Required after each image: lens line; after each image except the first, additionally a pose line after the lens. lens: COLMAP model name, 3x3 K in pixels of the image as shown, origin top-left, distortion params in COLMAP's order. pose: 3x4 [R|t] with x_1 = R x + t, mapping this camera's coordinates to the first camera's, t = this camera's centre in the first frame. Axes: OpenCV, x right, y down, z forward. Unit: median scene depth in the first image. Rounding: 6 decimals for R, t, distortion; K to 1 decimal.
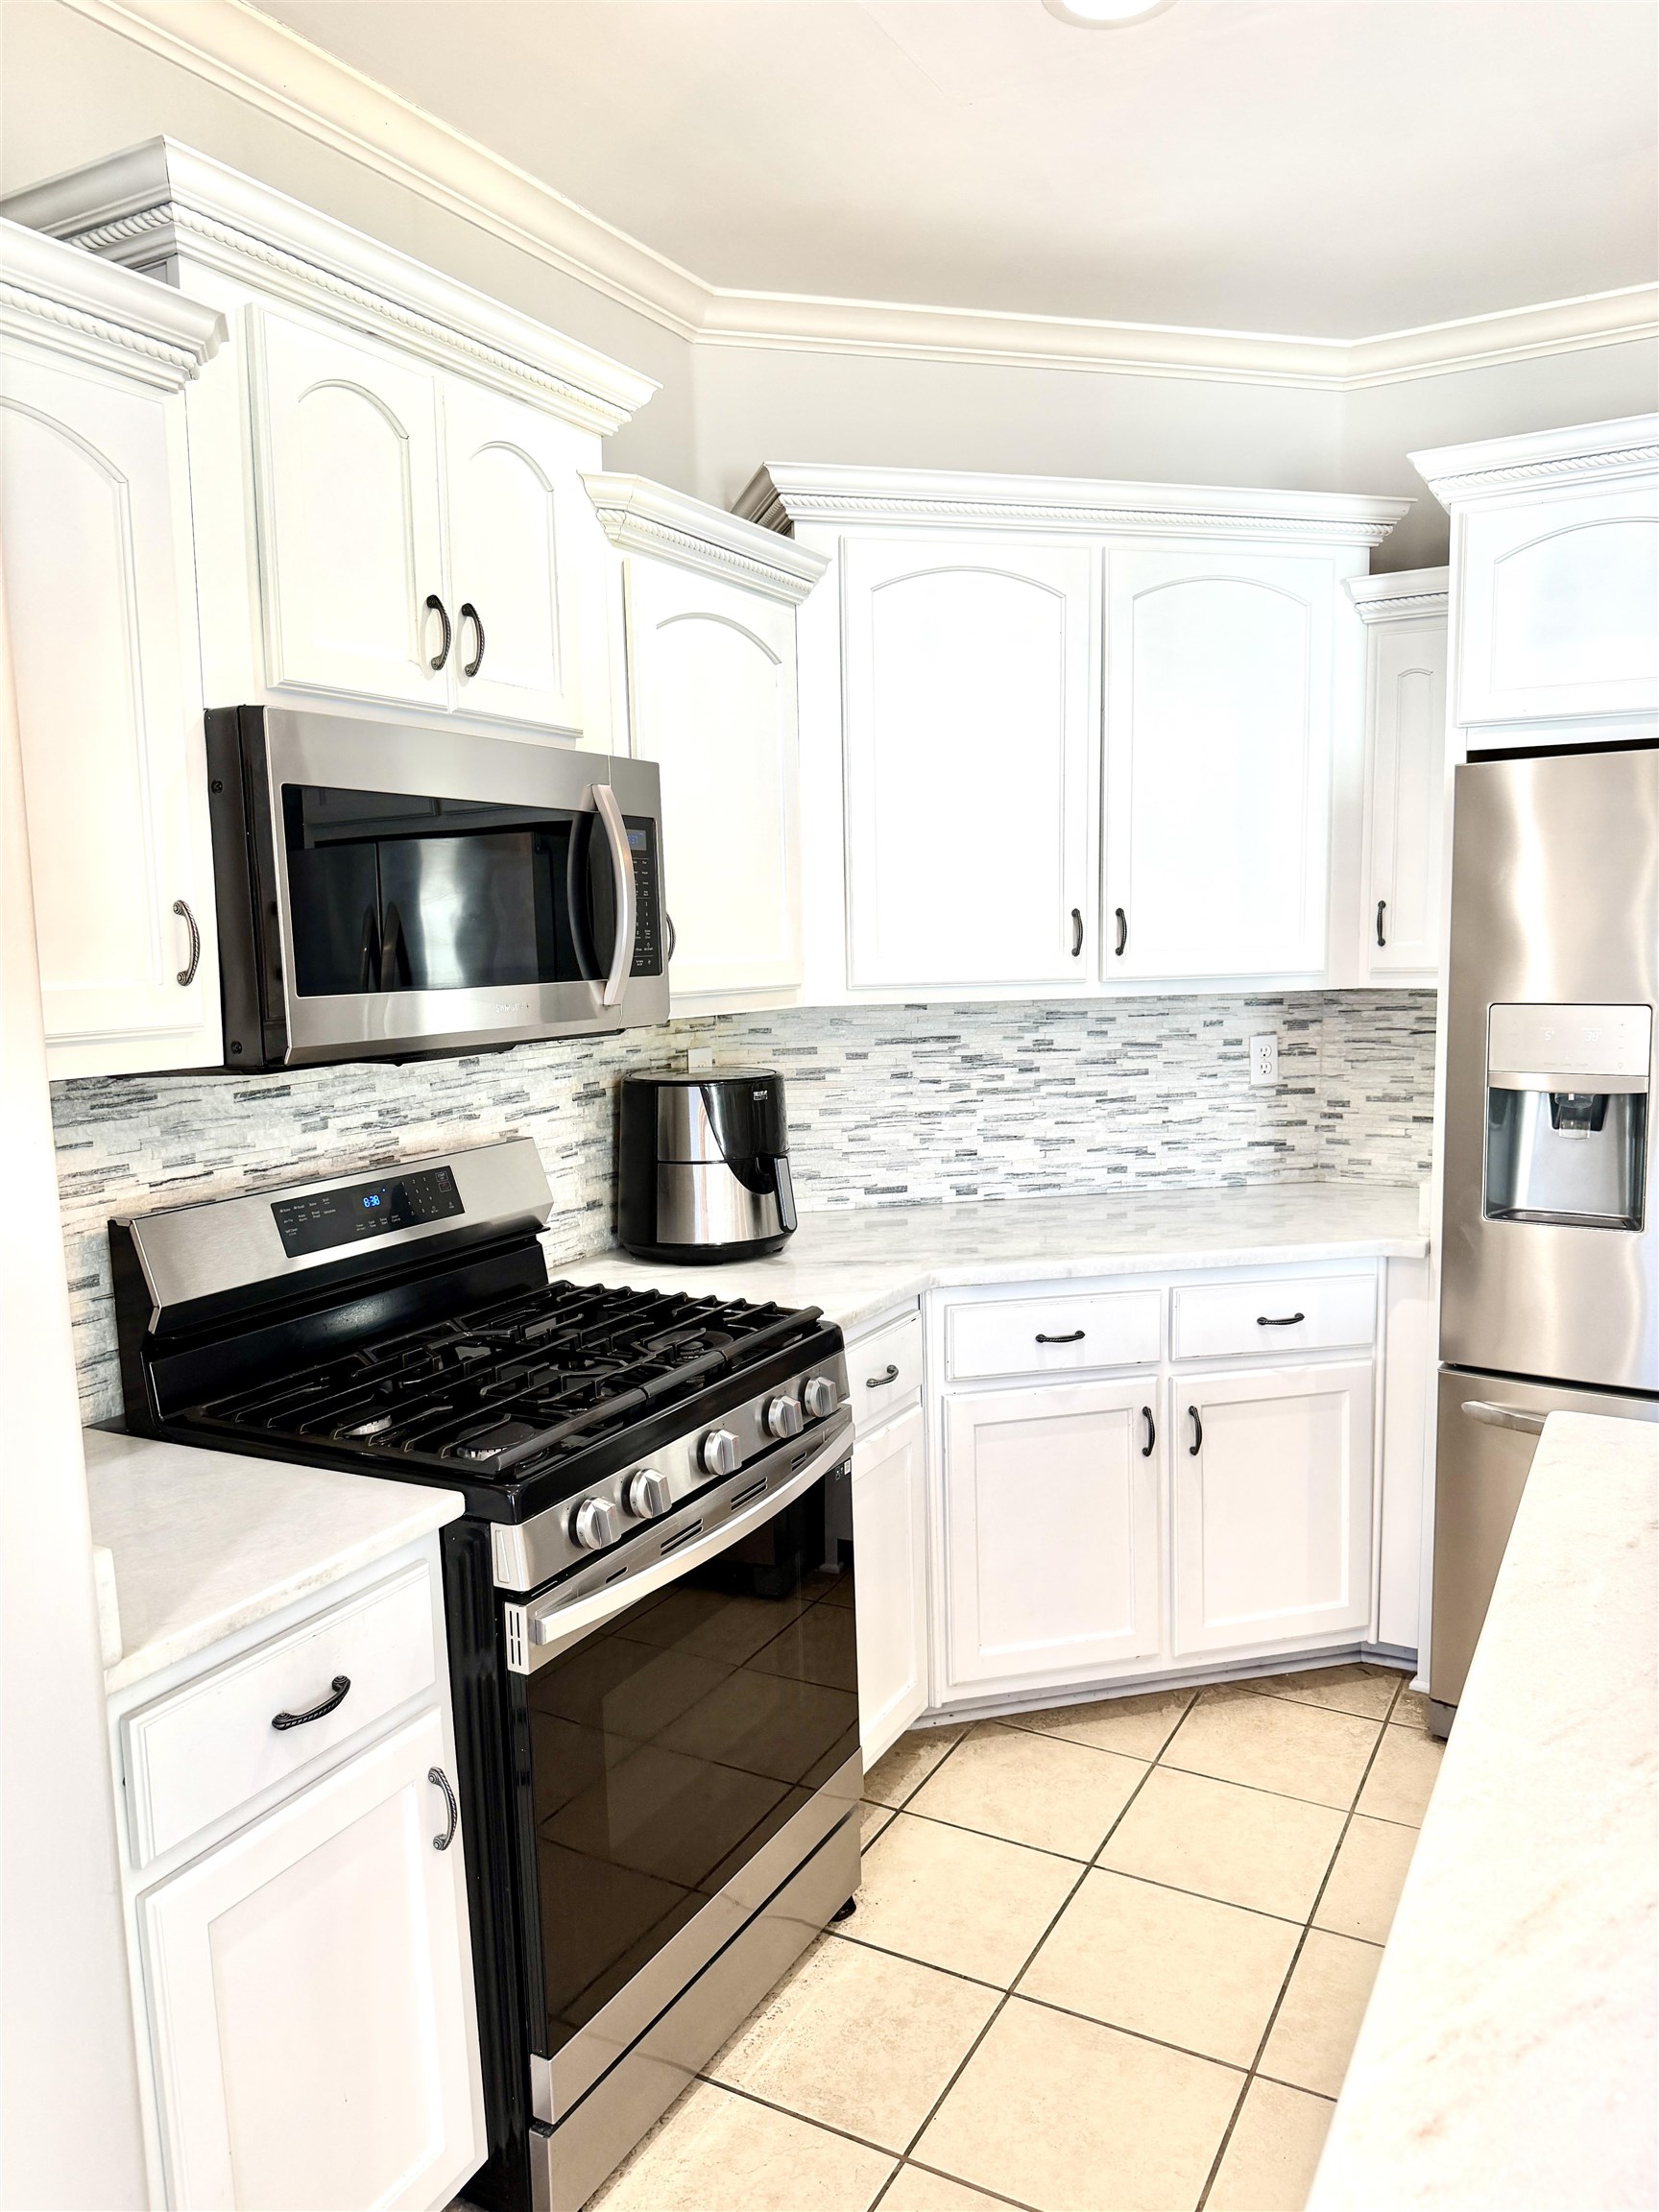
lens RADIAL K [[1531.5, 0, 827.3], [0, 1531.5, 1113.5], [0, 0, 1]] dist [0.117907, -0.195216]
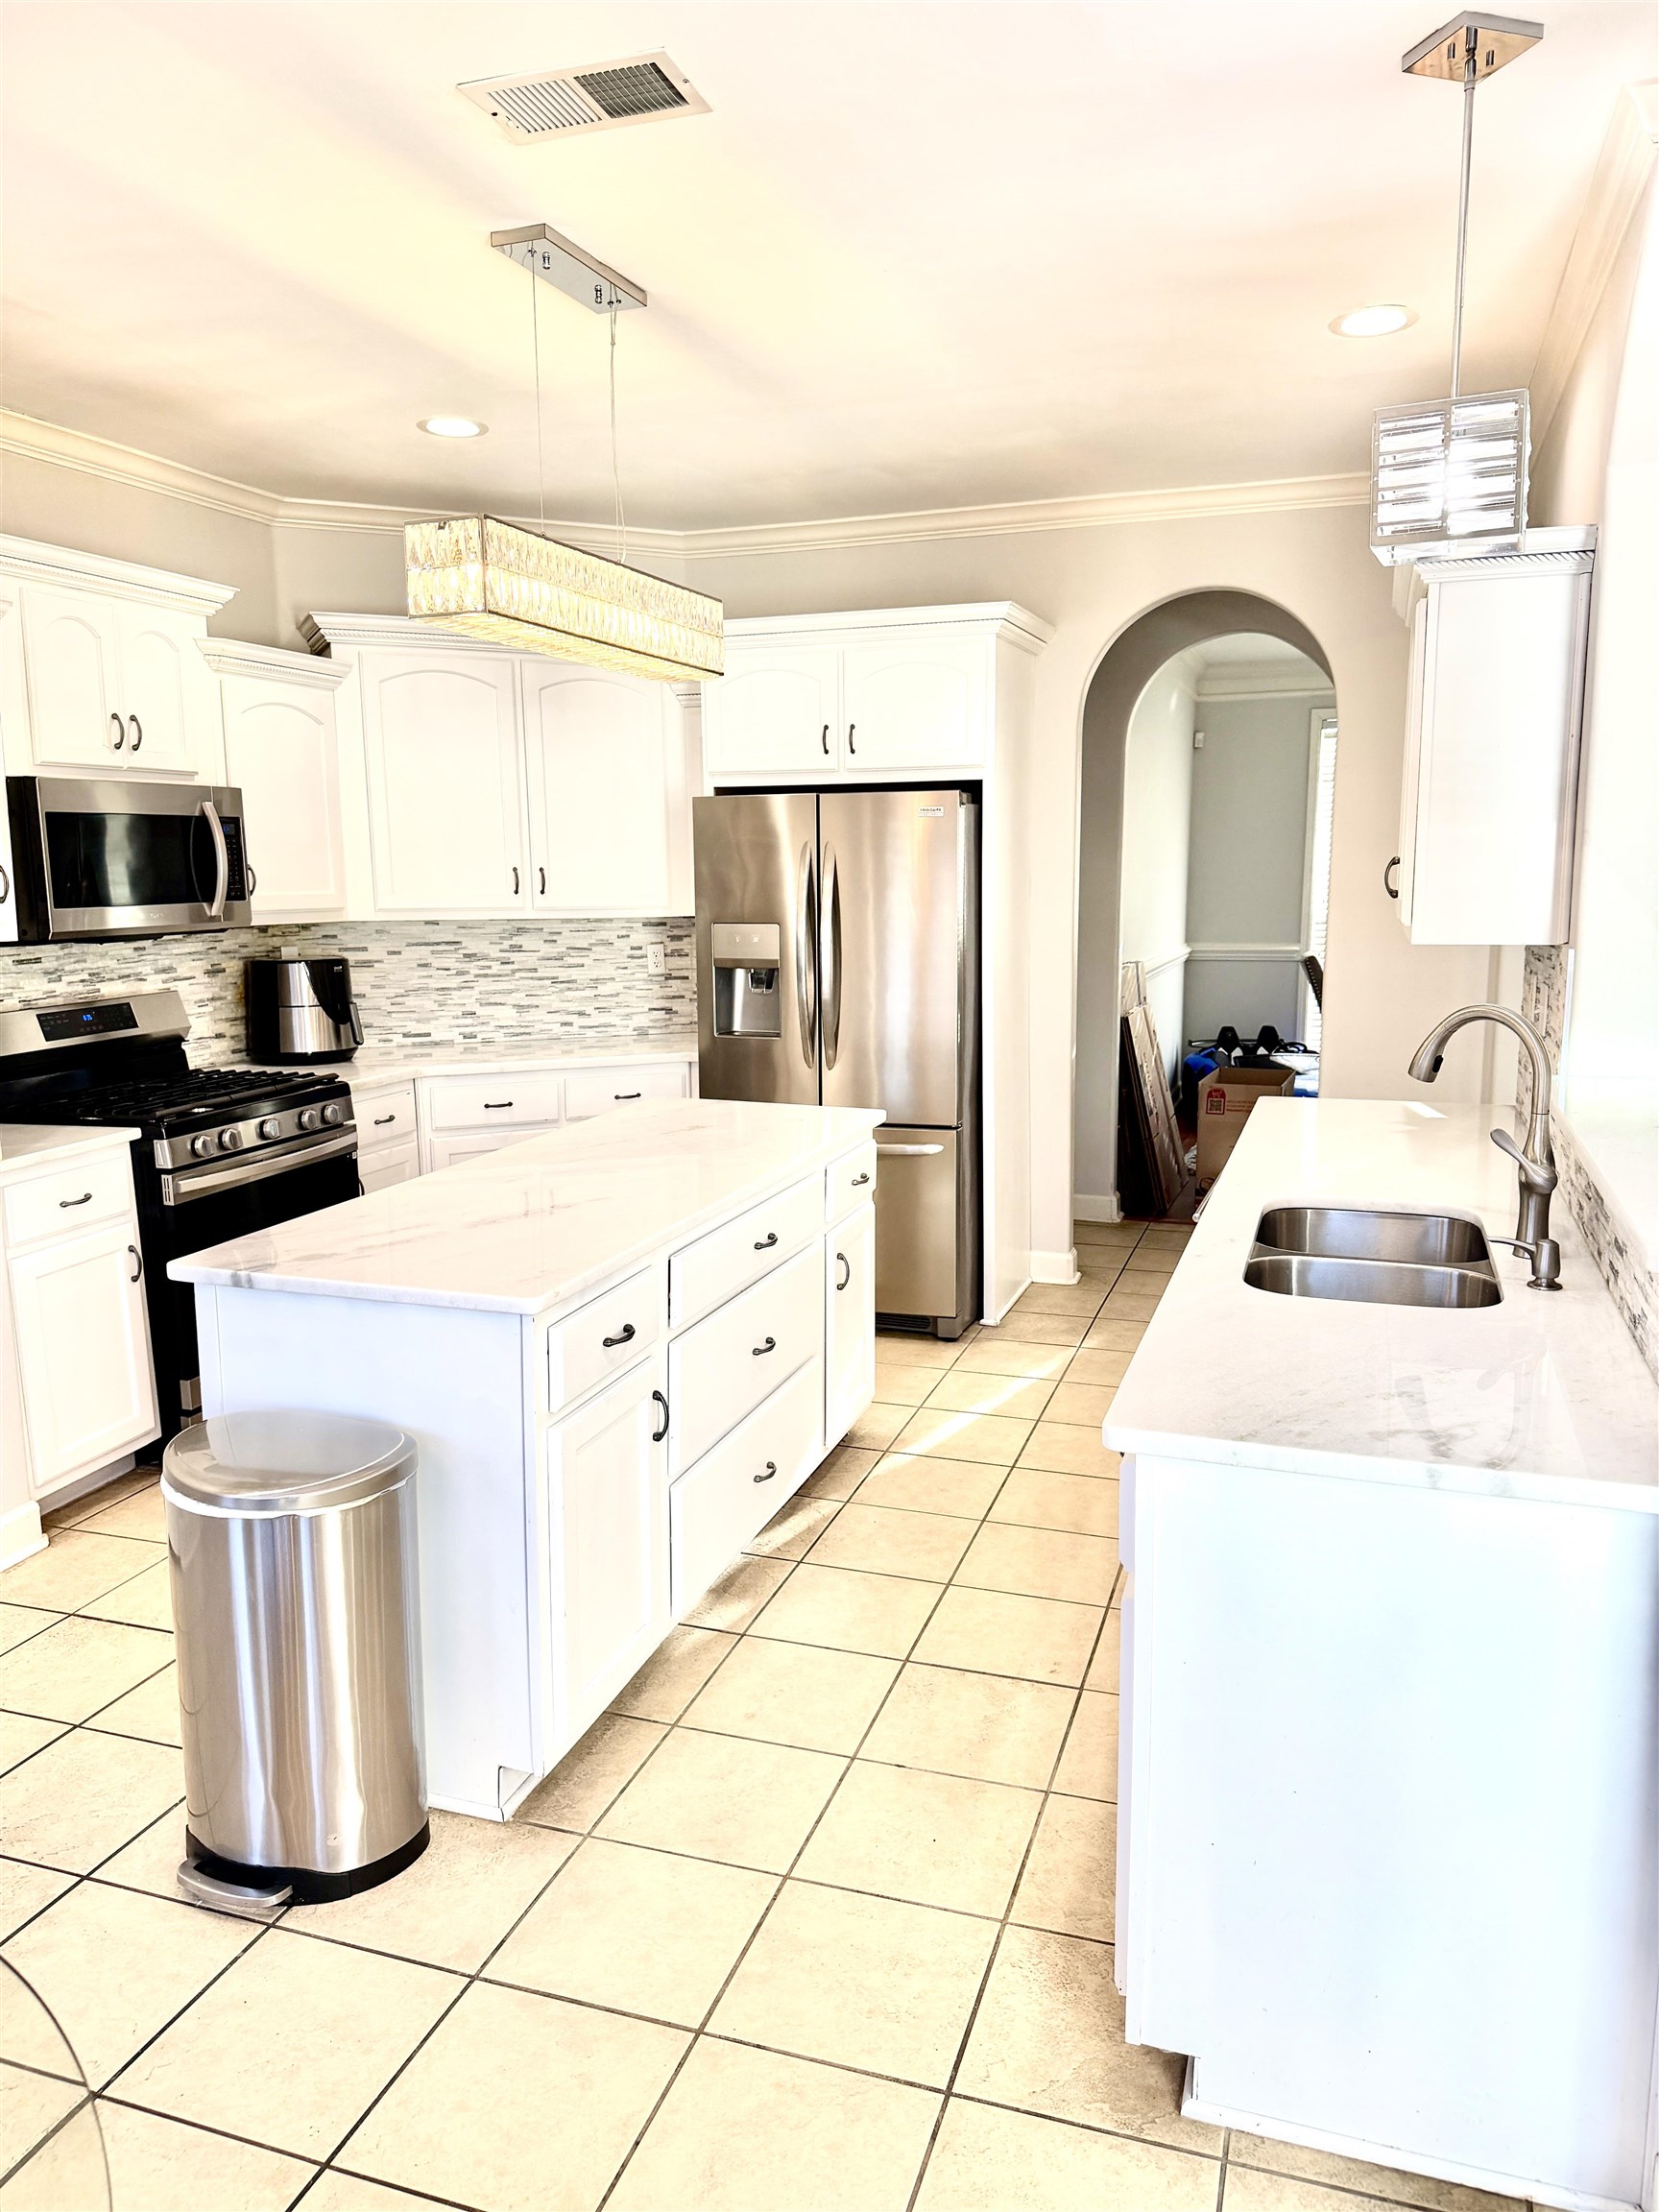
lens RADIAL K [[1540.9, 0, 829.5], [0, 1540.9, 1106.0], [0, 0, 1]] dist [0.201105, -0.444532]
pose [[0.984396, -0.016695, 0.175173, 0.209945], [0.010715, 0.999329, 0.035029, 0.084079], [-0.175640, -0.032606, 0.983914, -0.853985]]
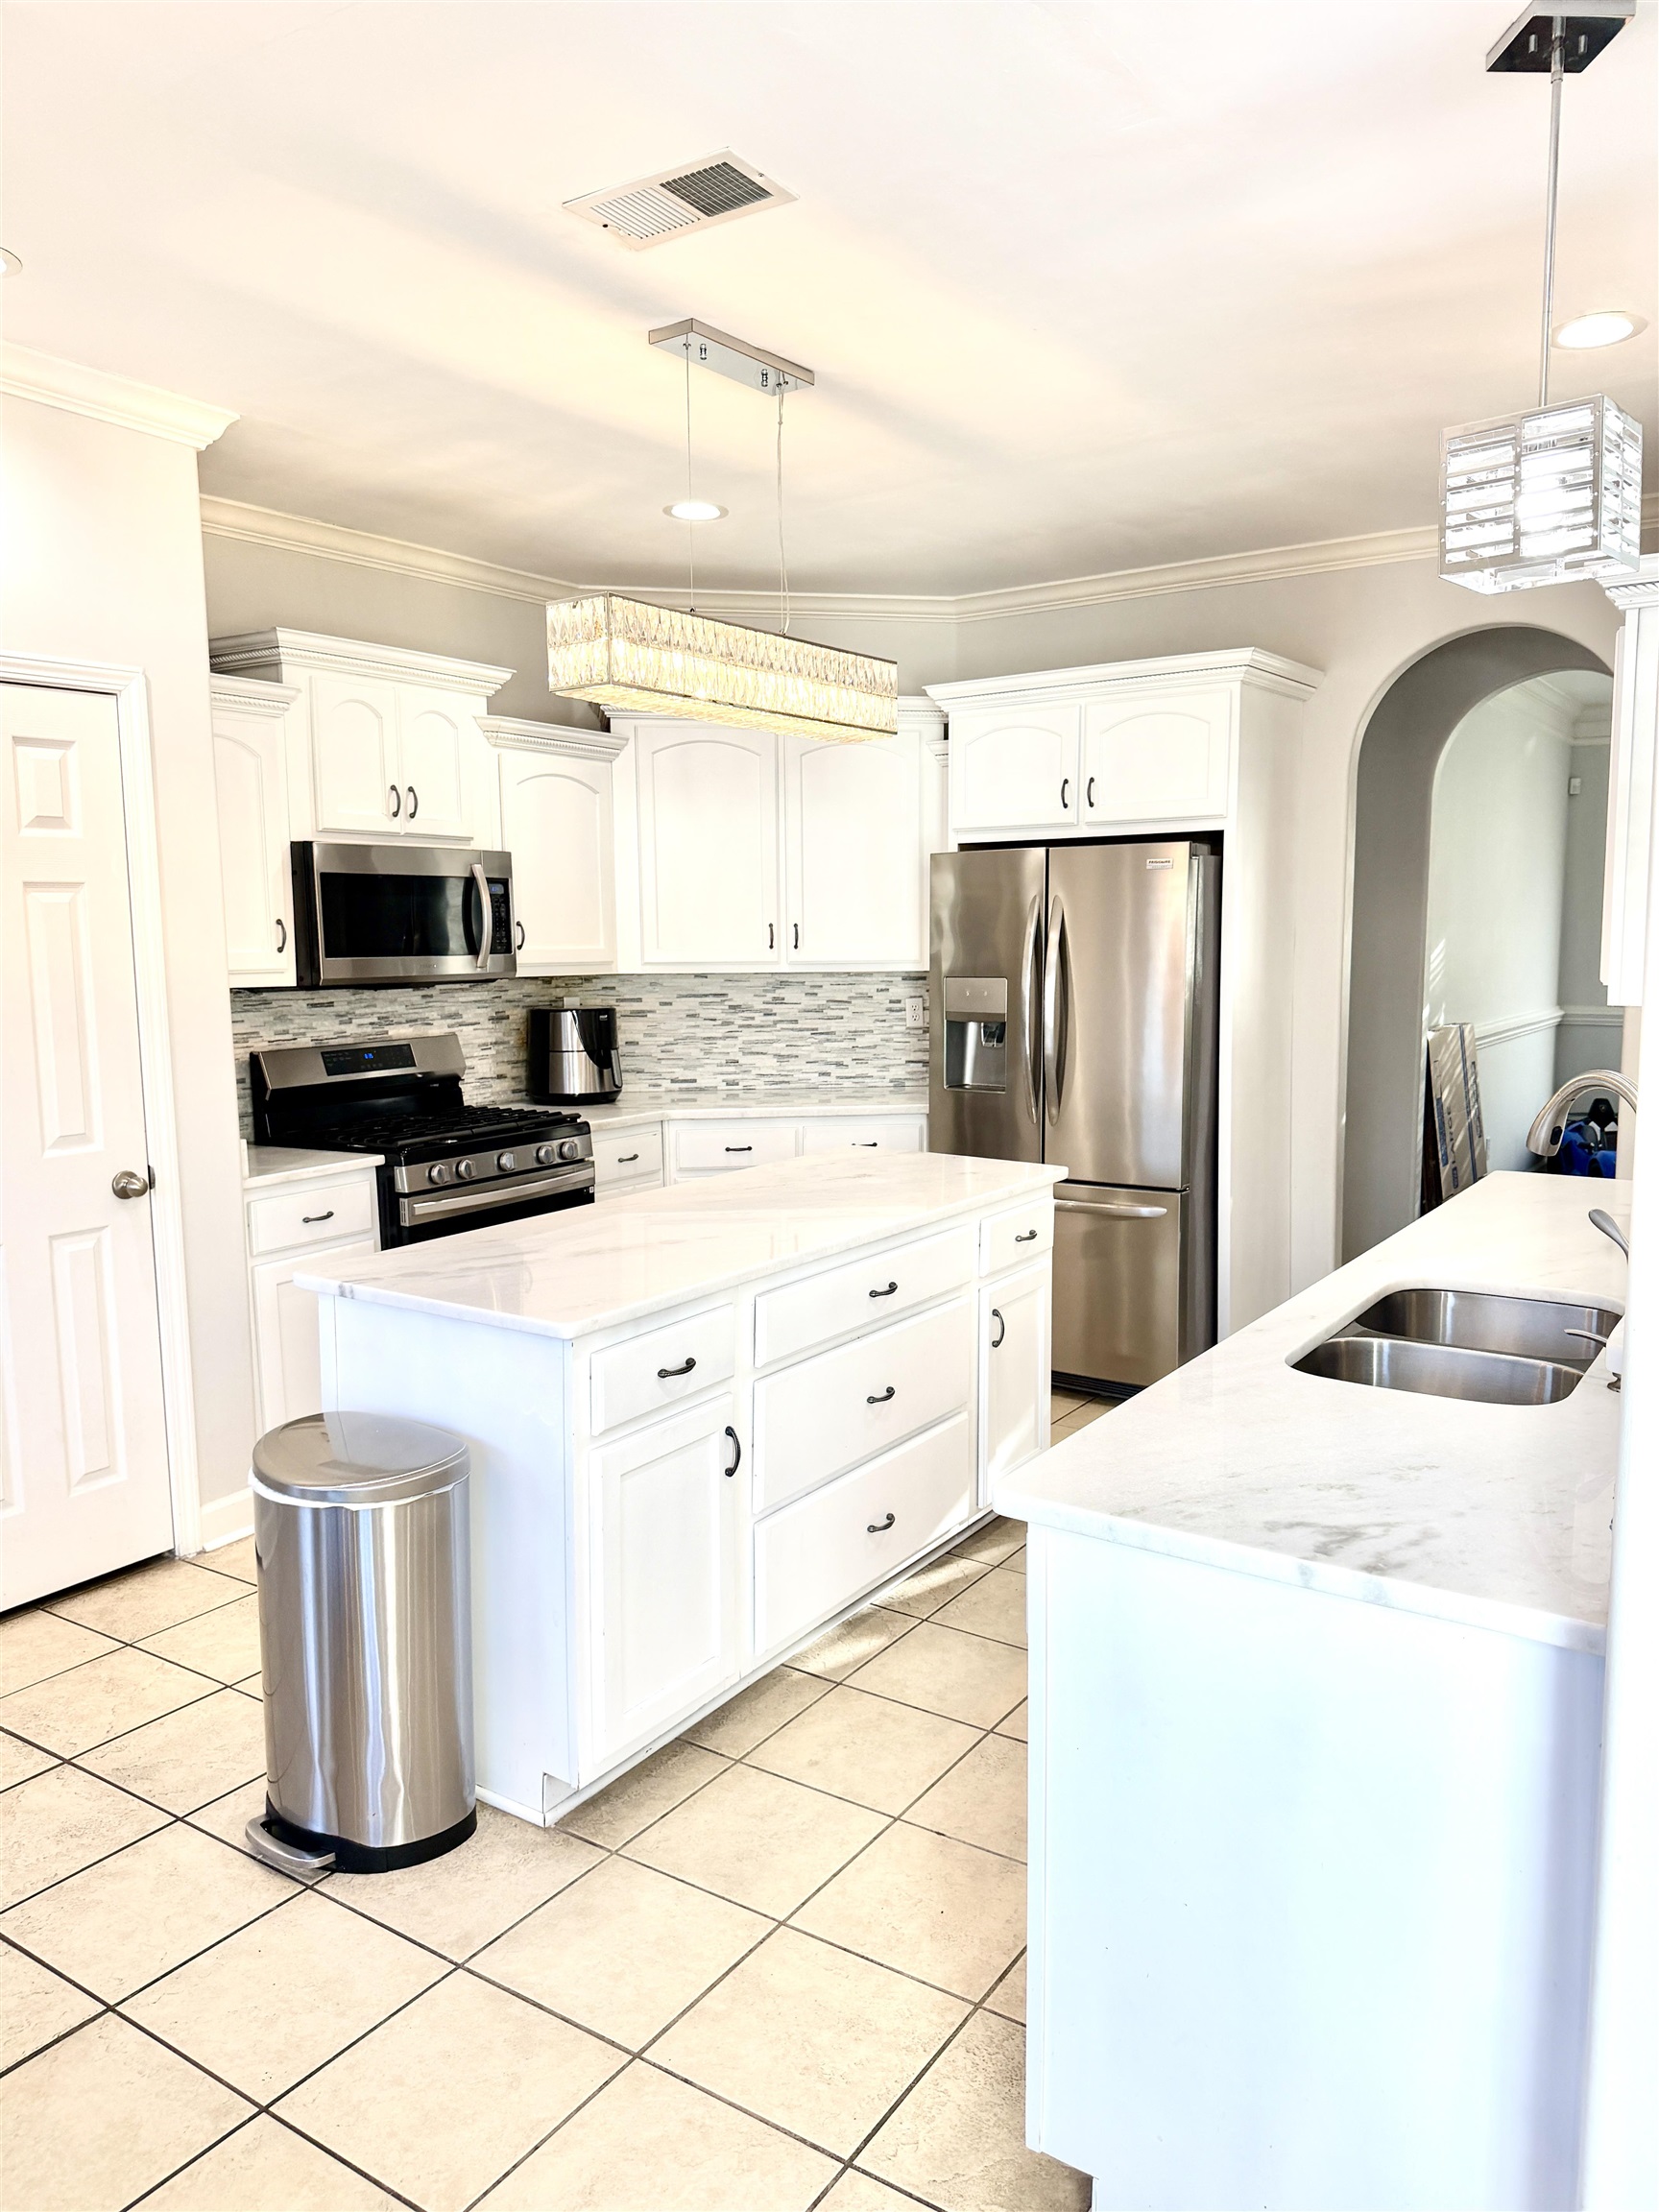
lens RADIAL K [[1540.9, 0, 829.5], [0, 1540.9, 1106.0], [0, 0, 1]] dist [0.201105, -0.444532]
pose [[0.996008, 0.021282, -0.086694, 0.417461], [-0.021445, 0.999770, -0.000948, 0.089356], [0.086654, 0.002803, 0.996235, -0.870773]]
